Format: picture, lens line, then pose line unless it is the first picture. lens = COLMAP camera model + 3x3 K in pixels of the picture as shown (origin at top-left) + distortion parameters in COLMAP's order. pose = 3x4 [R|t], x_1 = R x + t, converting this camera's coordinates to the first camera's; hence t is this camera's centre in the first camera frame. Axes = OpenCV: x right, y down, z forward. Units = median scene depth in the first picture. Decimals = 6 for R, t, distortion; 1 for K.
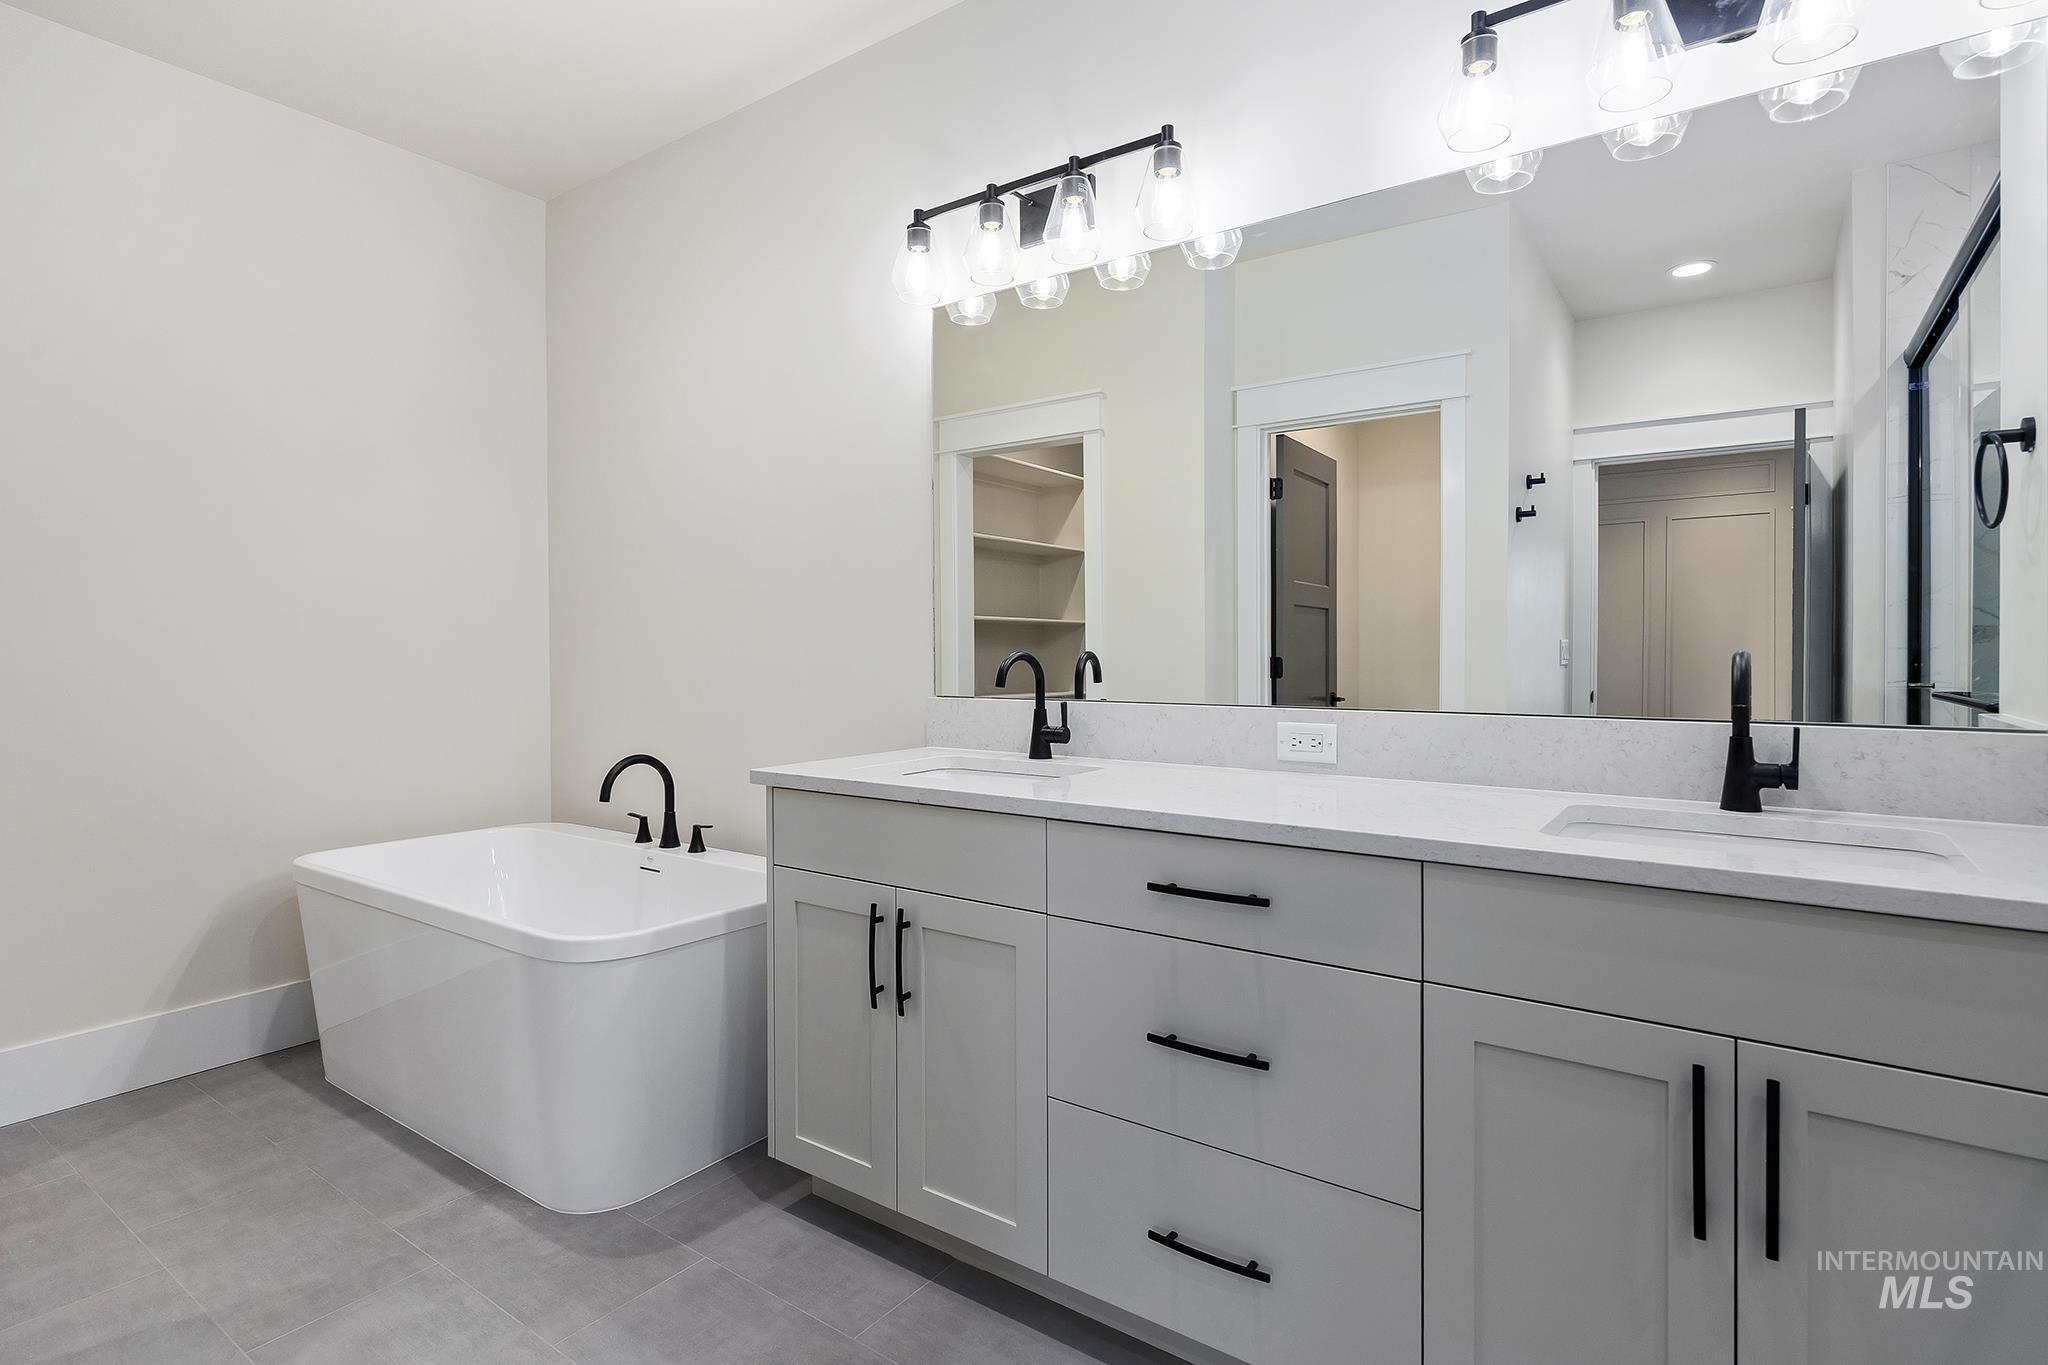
lens RADIAL K [[1043.0, 0, 1025.7], [0, 1043.0, 648.2], [0, 0, 1]] dist [0.018070, 0.000393]
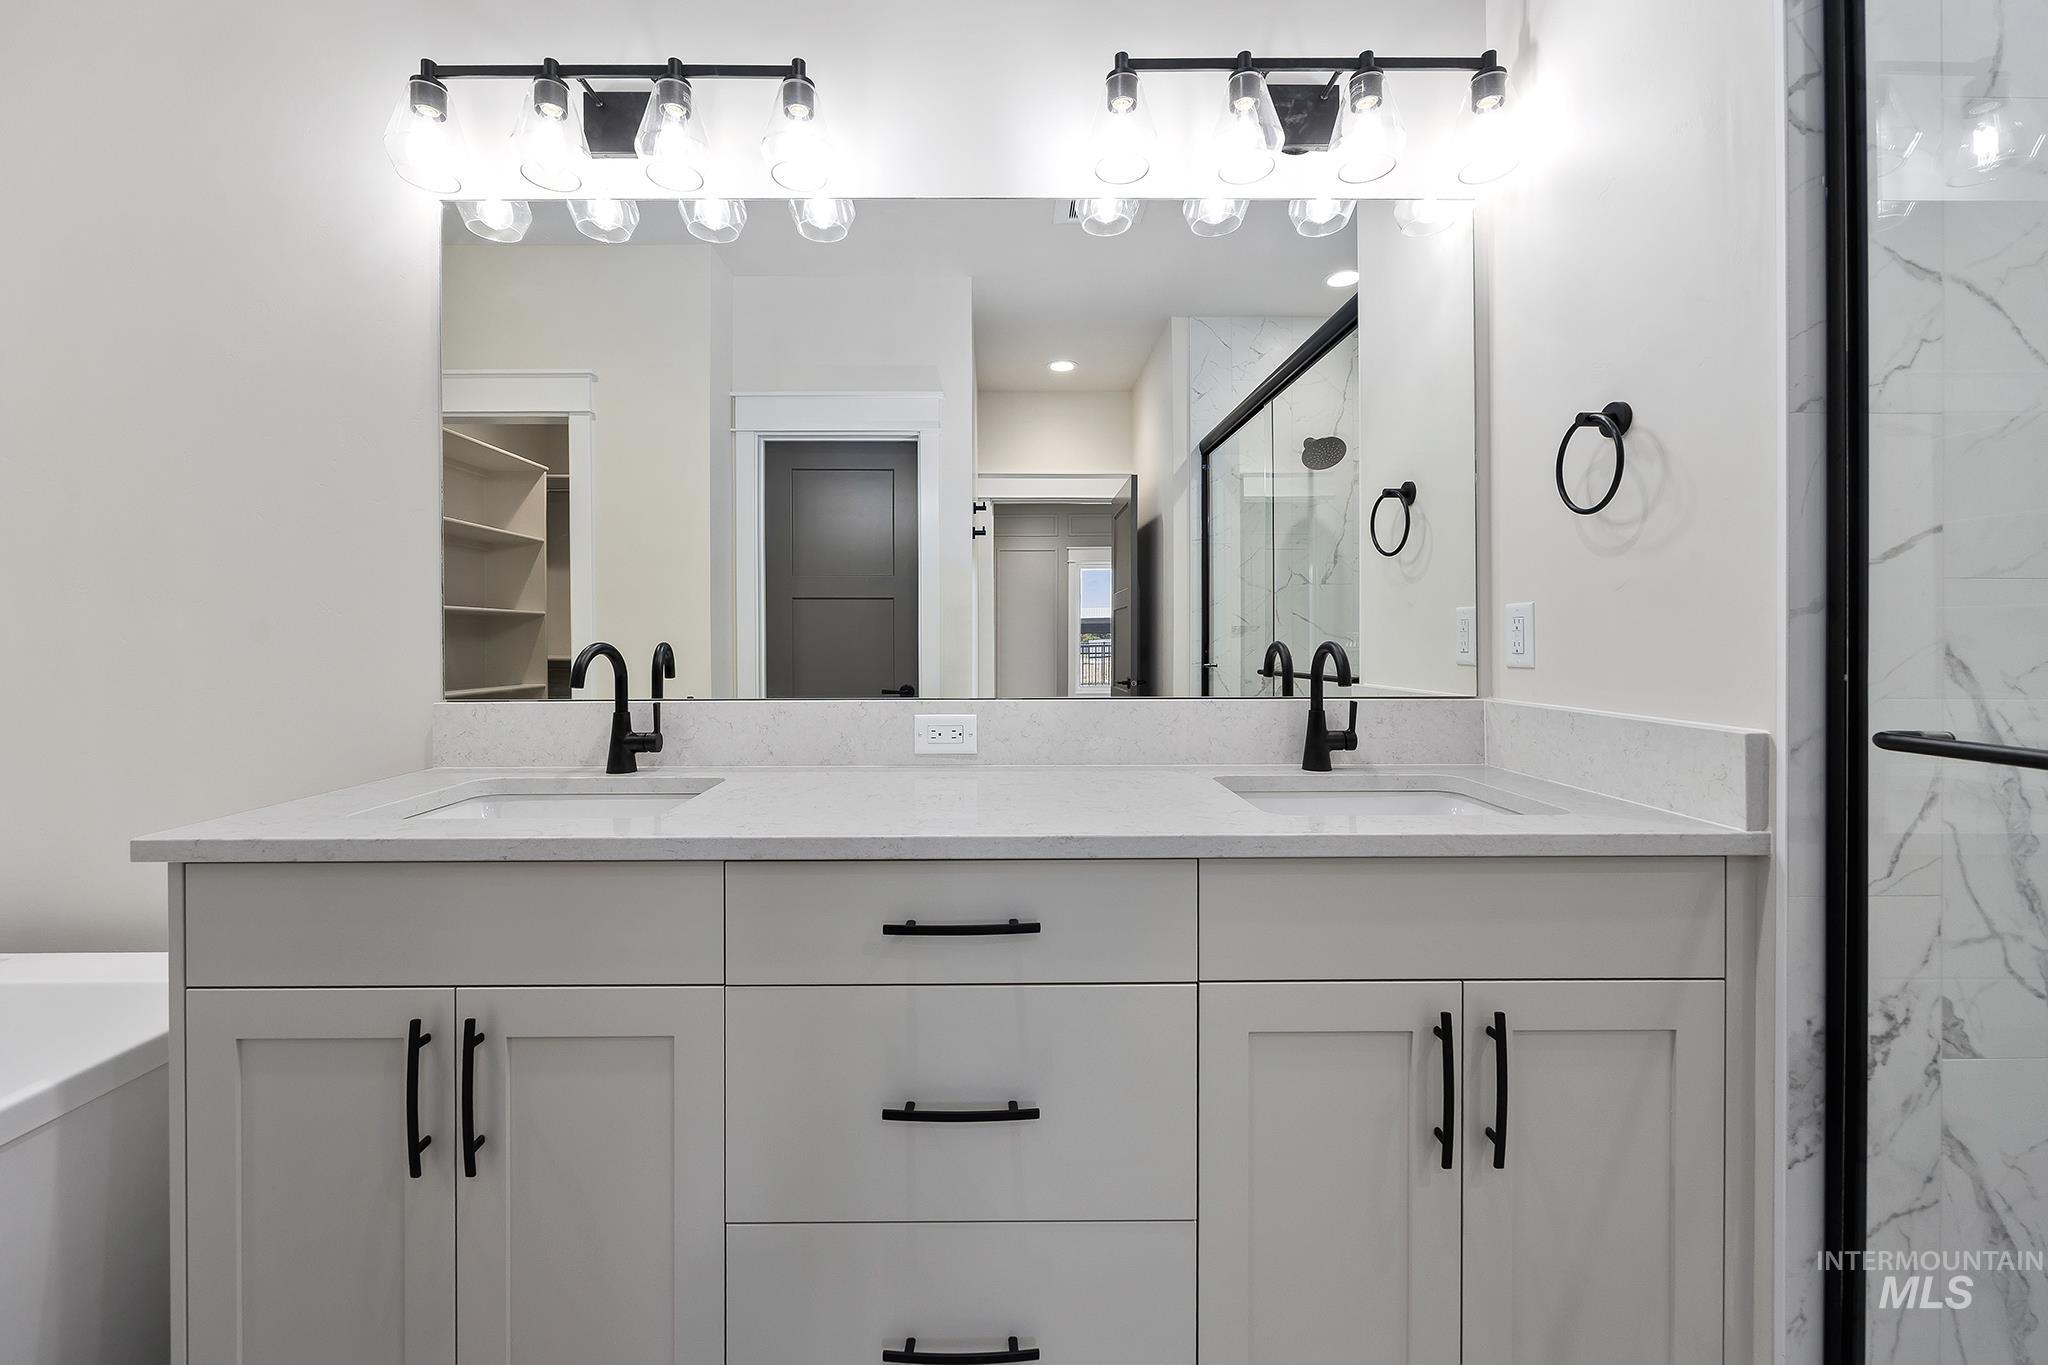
lens RADIAL K [[827.9, 0, 1000.5], [0, 827.9, 638.7], [0, 0, 1]] dist [-0.002328, 0.001636]
pose [[0.806458, 0.000938, 0.591291, -0.145274], [0.000786, 0.999996, -0.002659, 0.001980], [-0.591291, 0.002610, 0.806454, 0.324346]]
